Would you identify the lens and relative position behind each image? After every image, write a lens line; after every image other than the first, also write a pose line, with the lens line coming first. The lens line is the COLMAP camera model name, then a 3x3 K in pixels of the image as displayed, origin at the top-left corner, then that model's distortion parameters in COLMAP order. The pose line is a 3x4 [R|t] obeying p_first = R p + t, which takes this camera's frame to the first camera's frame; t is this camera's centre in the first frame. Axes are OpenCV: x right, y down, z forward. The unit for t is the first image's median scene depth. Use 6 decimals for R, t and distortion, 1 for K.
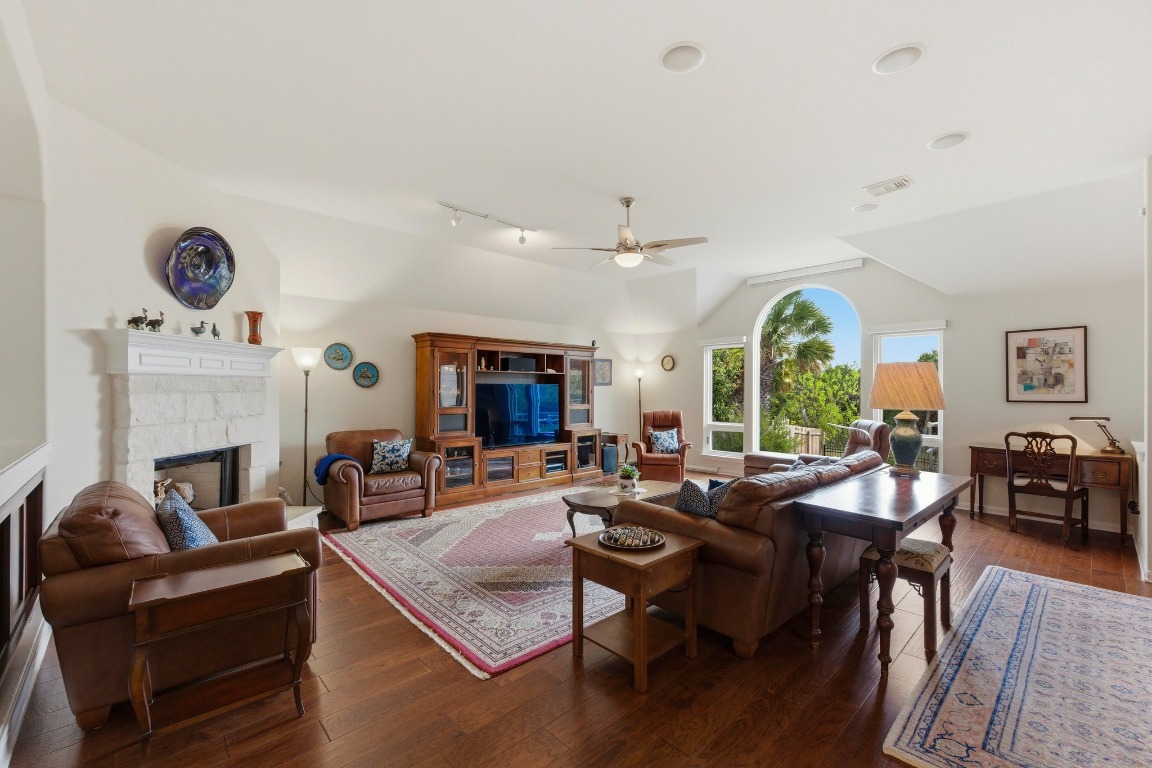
lens RADIAL K [[461.1, 0, 572.6], [0, 461.1, 388.6], [0, 0, 1]] dist [0.001482, 0.000145]
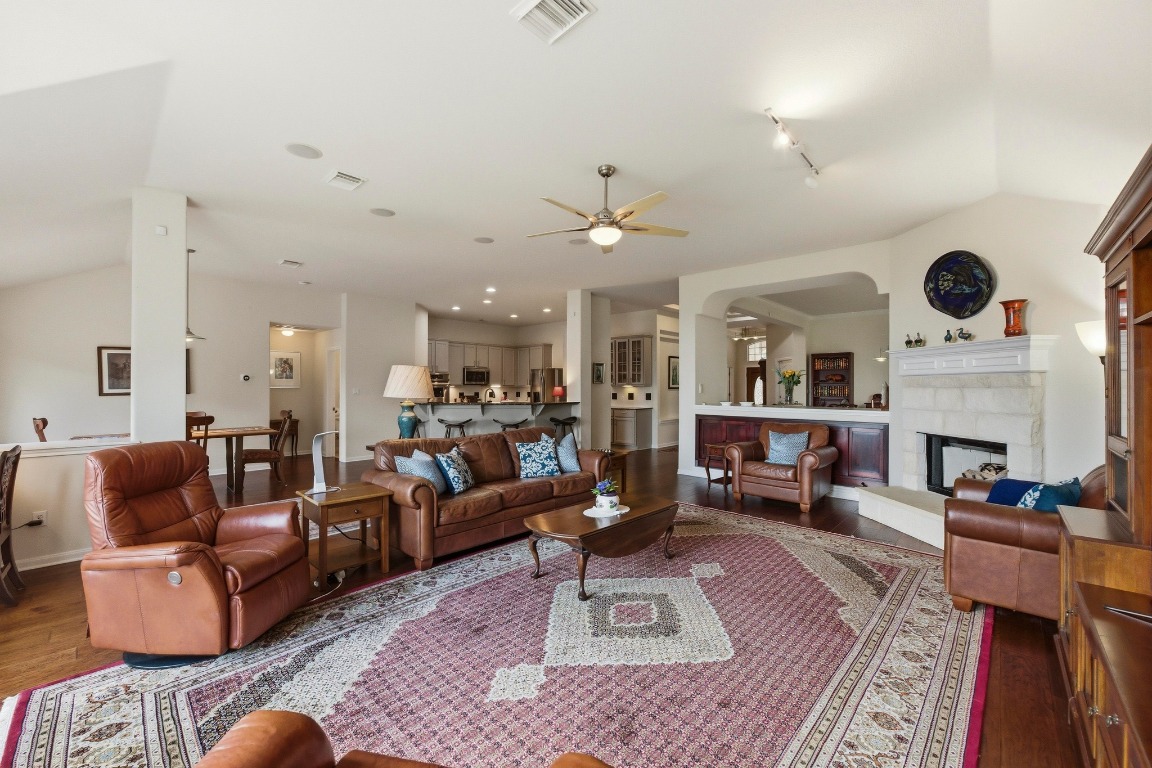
lens RADIAL K [[461.1, 0, 576.4], [0, 461.1, 383.1], [0, 0, 1]] dist [0.001482, 0.000145]
pose [[-0.996169, -0.000873, -0.087449, 0.265560], [-0.000483, 0.999990, -0.004484, 0.001194], [0.087452, -0.004425, -0.996159, 1.963921]]
